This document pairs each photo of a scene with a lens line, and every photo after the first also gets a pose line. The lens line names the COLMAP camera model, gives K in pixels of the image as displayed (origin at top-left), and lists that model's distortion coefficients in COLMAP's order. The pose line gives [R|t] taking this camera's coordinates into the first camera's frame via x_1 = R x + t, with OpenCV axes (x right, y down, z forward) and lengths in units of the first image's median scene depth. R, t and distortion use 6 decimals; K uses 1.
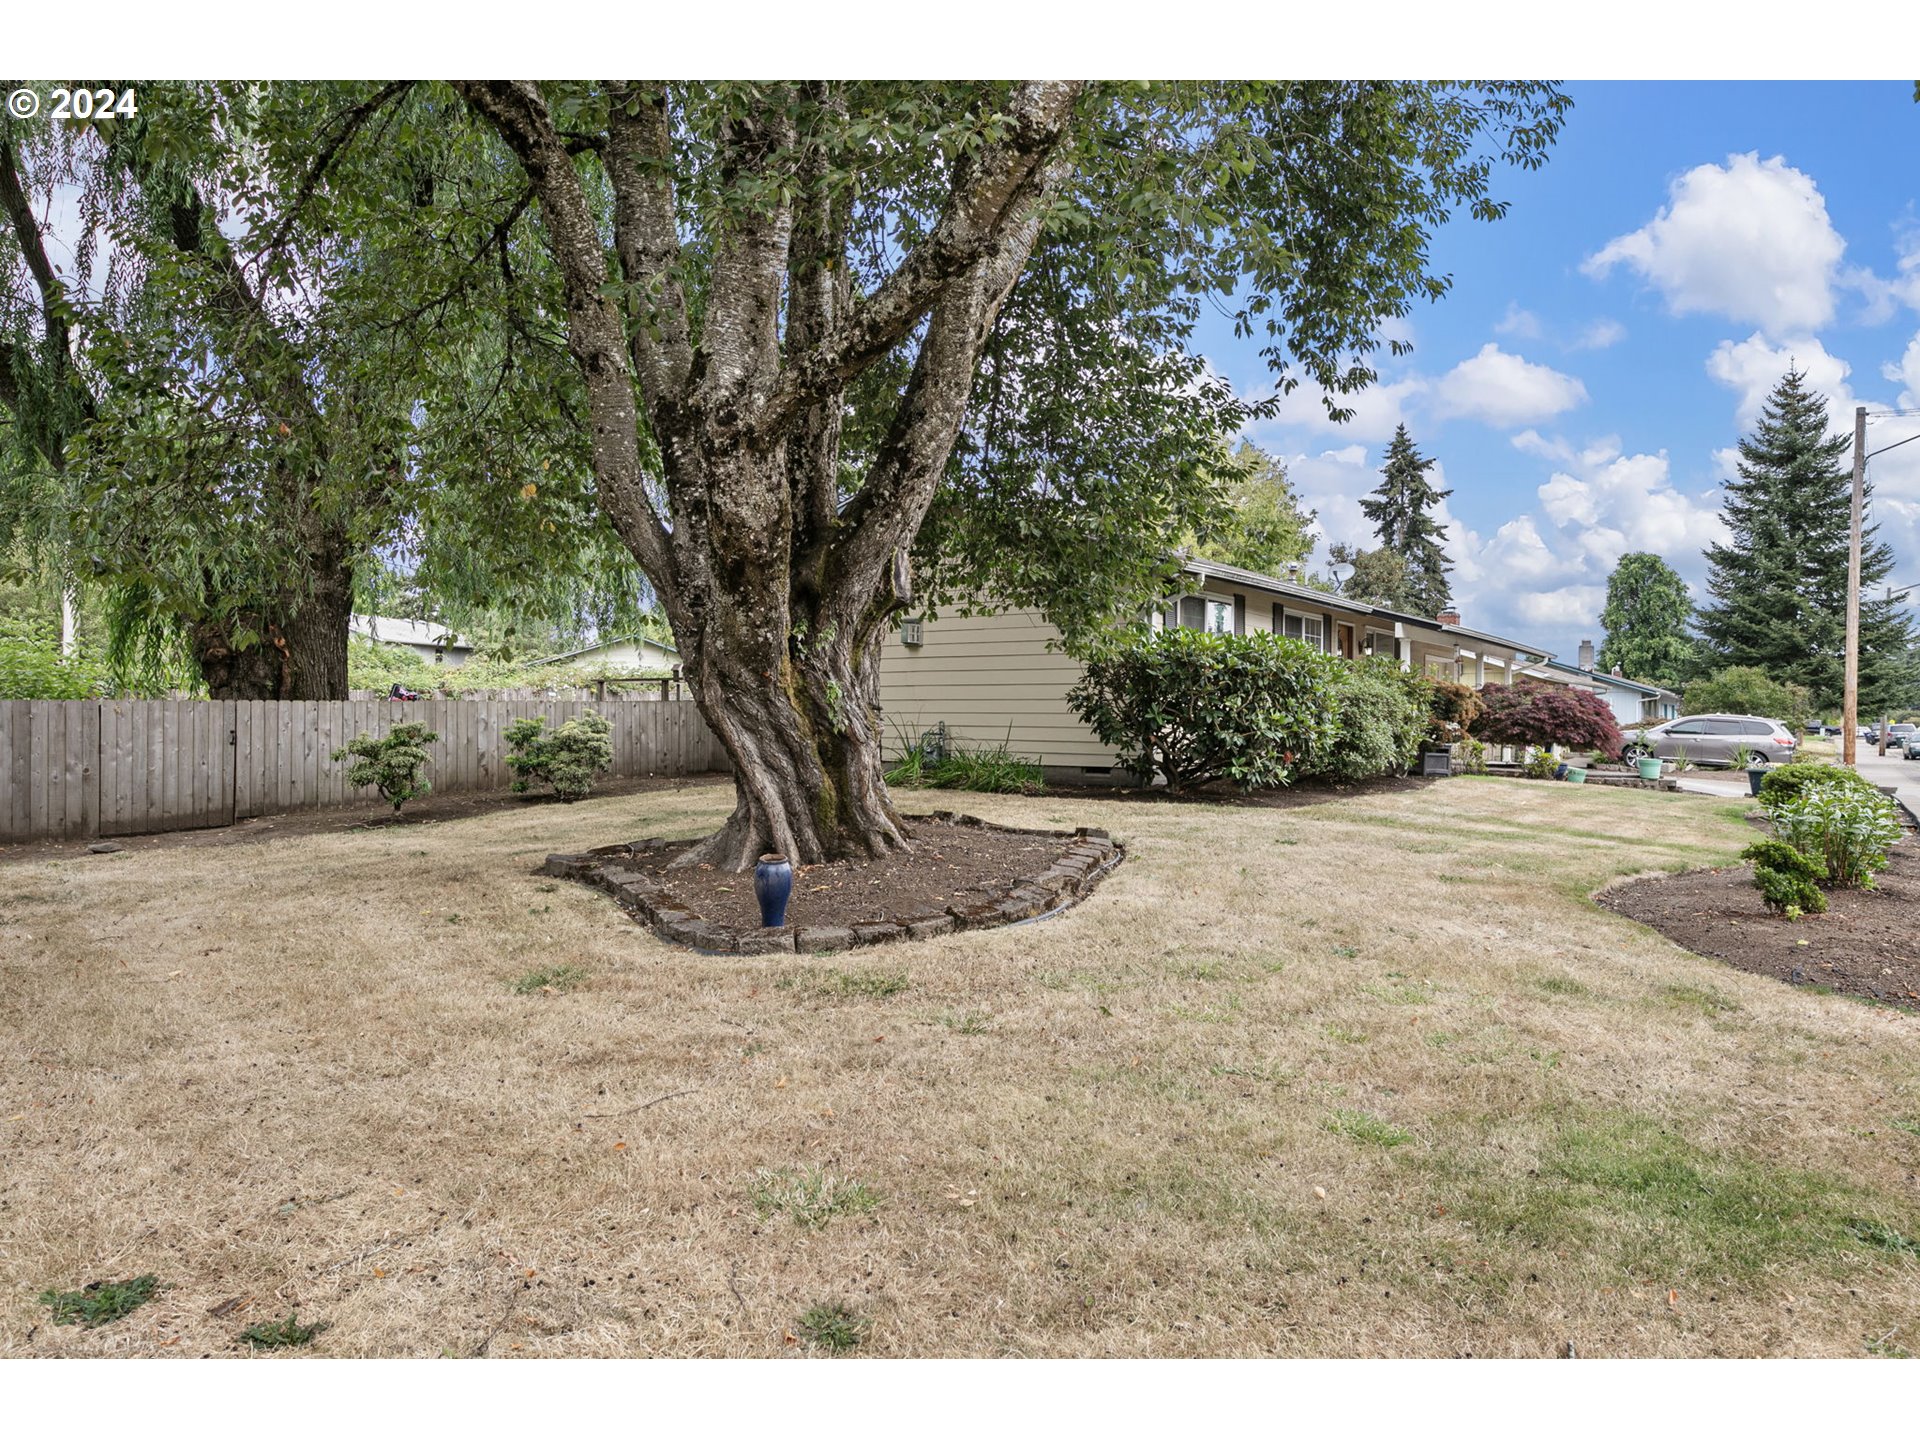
lens RADIAL K [[1292.2, 0, 960.0], [0, 1292.2, 720.0], [0, 0, 1]] dist [-0.000182, -0.001099]
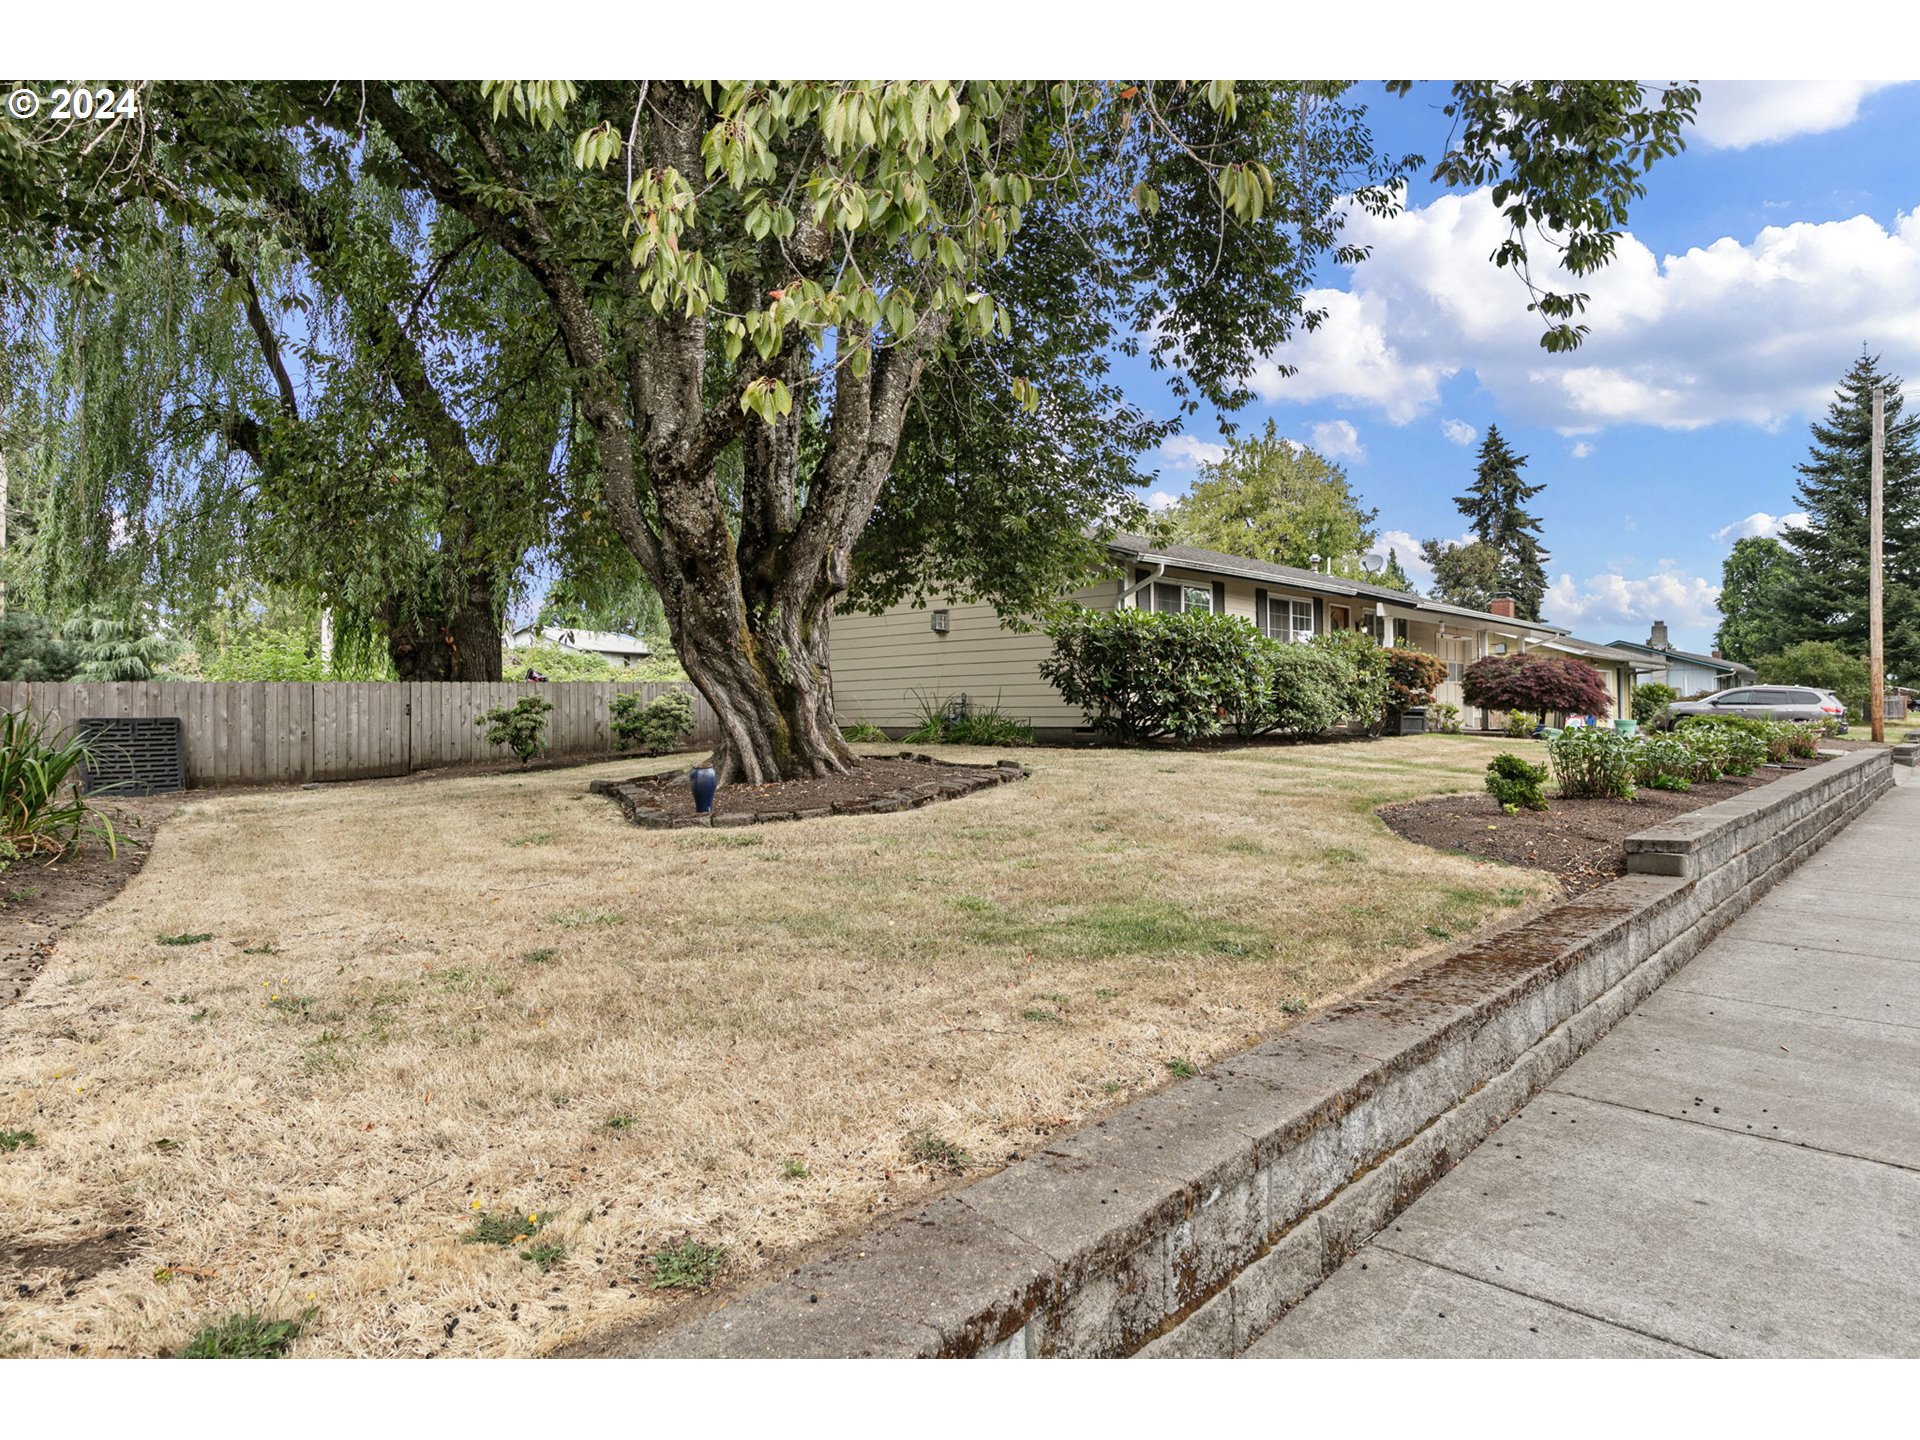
lens RADIAL K [[1166.4, 0, 927.9], [0, 1166.4, 689.9], [0, 0, 1]] dist [0.005914, -0.004507]
pose [[0.989148, -0.018728, -0.145721, 0.074669], [0.015602, 0.999624, -0.022560, 0.014707], [0.146089, 0.020041, 0.989068, -0.060563]]
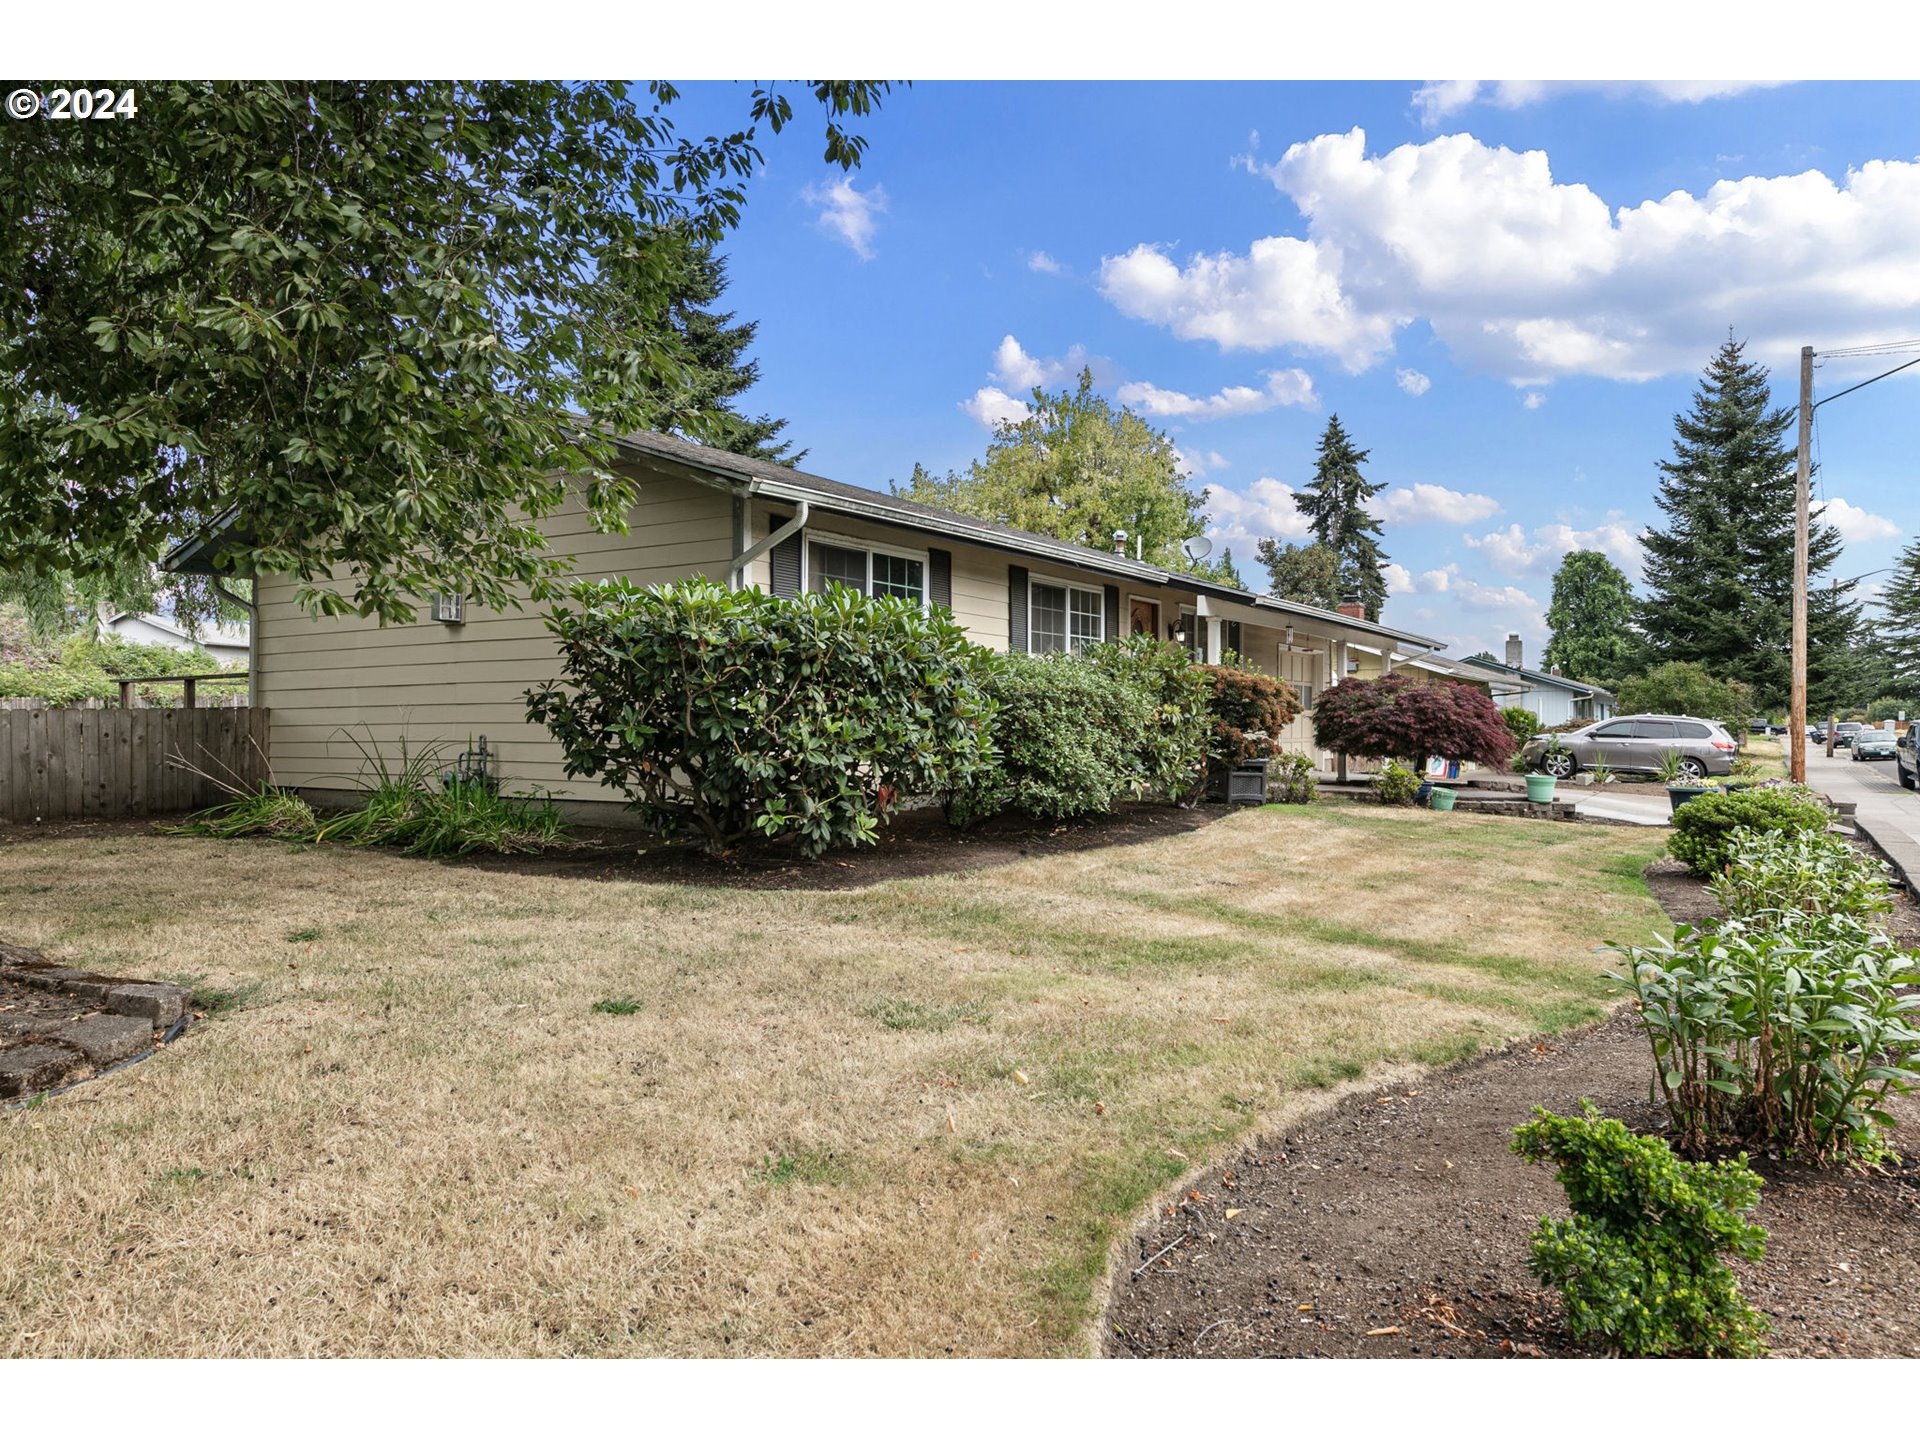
lens RADIAL K [[1292.2, 0, 960.0], [0, 1292.2, 720.0], [0, 0, 1]] dist [-0.000182, -0.001099]
pose [[0.999531, -0.007894, 0.029593, 0.142535], [0.008014, 0.999960, -0.003924, -0.001749], [-0.029561, 0.004159, 0.999554, 0.210846]]
